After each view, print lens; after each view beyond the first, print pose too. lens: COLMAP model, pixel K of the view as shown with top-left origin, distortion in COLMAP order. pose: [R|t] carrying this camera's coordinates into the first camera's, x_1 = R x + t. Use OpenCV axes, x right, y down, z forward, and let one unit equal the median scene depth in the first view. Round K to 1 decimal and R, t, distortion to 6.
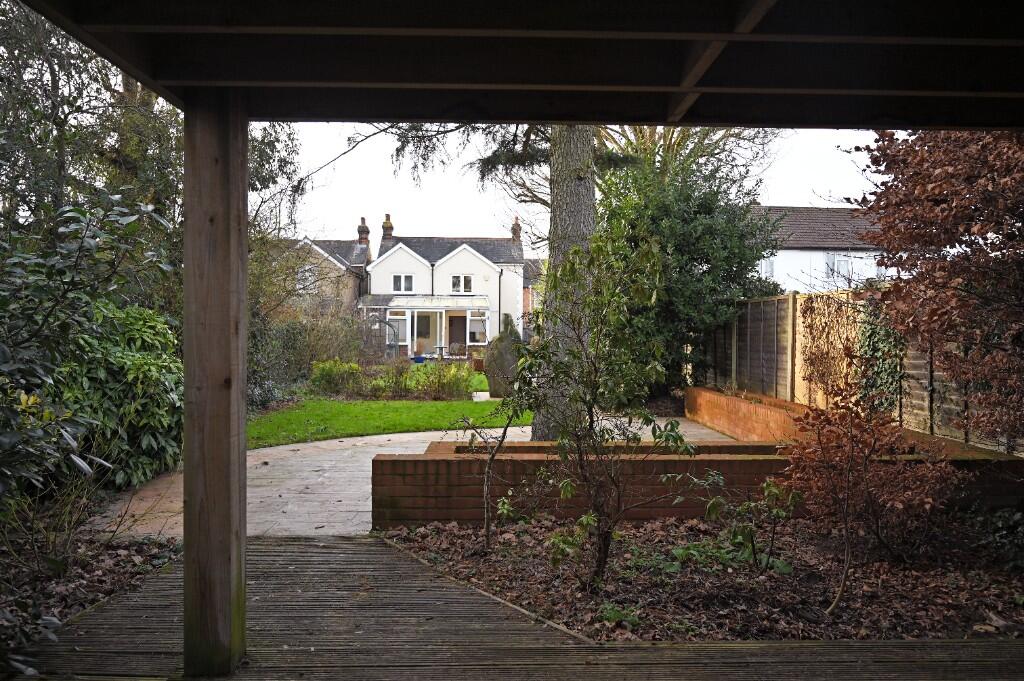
lens RADIAL K [[679.4, 0, 512.0], [0, 679.4, 340.5], [0, 0, 1]] dist [-0.008202, 0.003820]
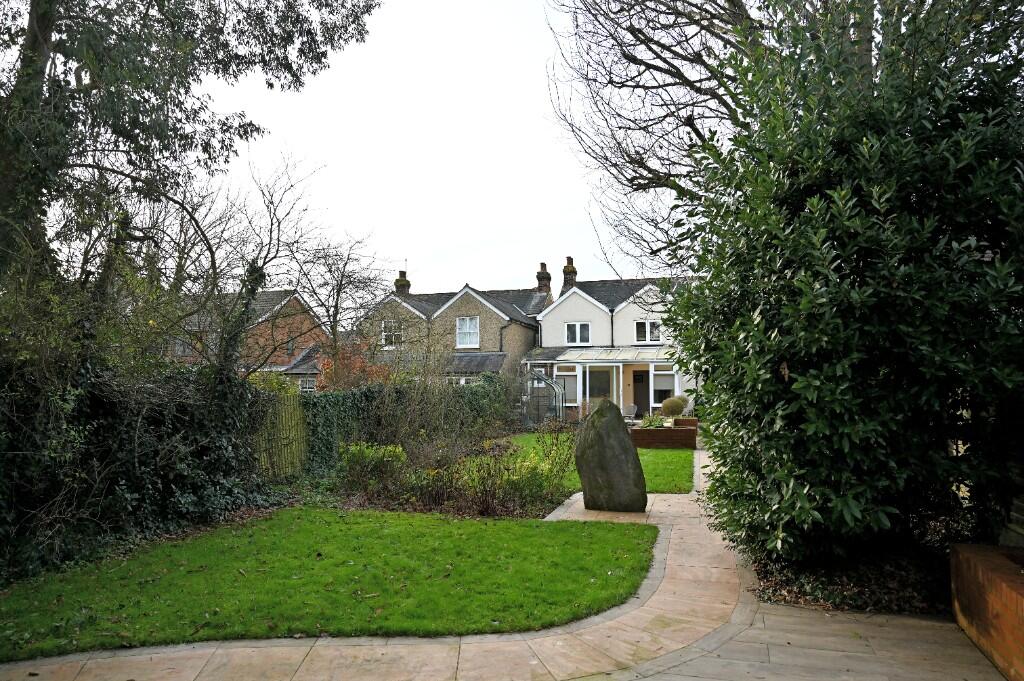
lens RADIAL K [[679.4, 0, 512.0], [0, 679.4, 340.5], [0, 0, 1]] dist [-0.008202, 0.003820]
pose [[0.941856, -0.031644, -0.334523, 0.049176], [0.005160, 0.996800, -0.079766, -0.007532], [0.335977, 0.073402, 0.939006, 0.174515]]
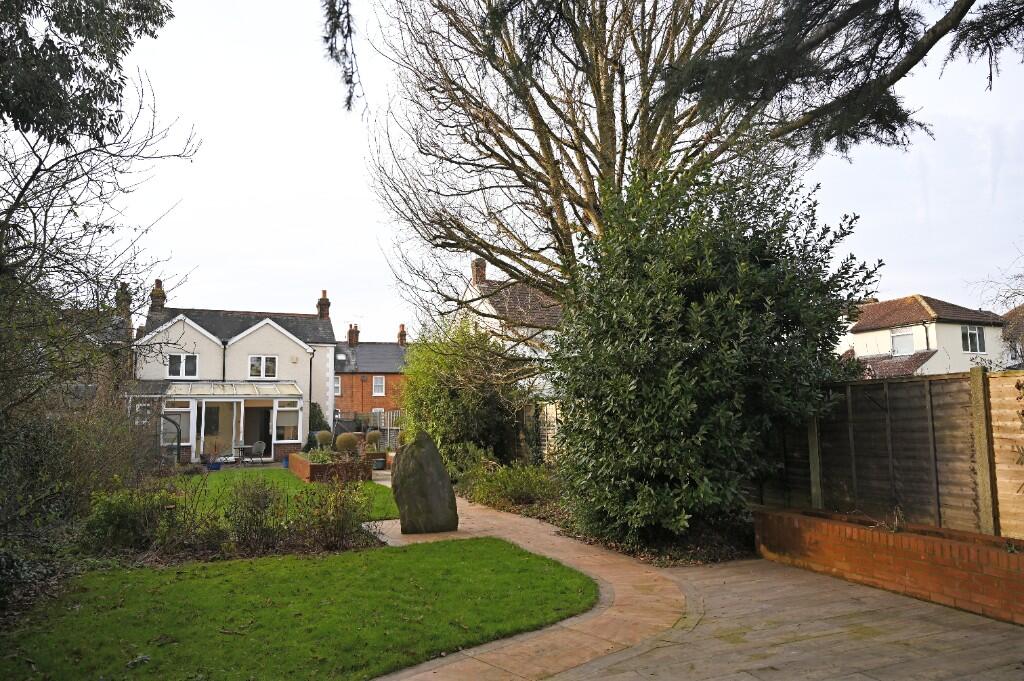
lens RADIAL K [[679.4, 0, 512.0], [0, 679.4, 340.5], [0, 0, 1]] dist [-0.008202, 0.003820]
pose [[0.942540, 0.017715, 0.333622, -0.066926], [0.024887, 0.992096, -0.122988, -0.007644], [-0.333164, 0.124224, 0.934650, 0.144908]]
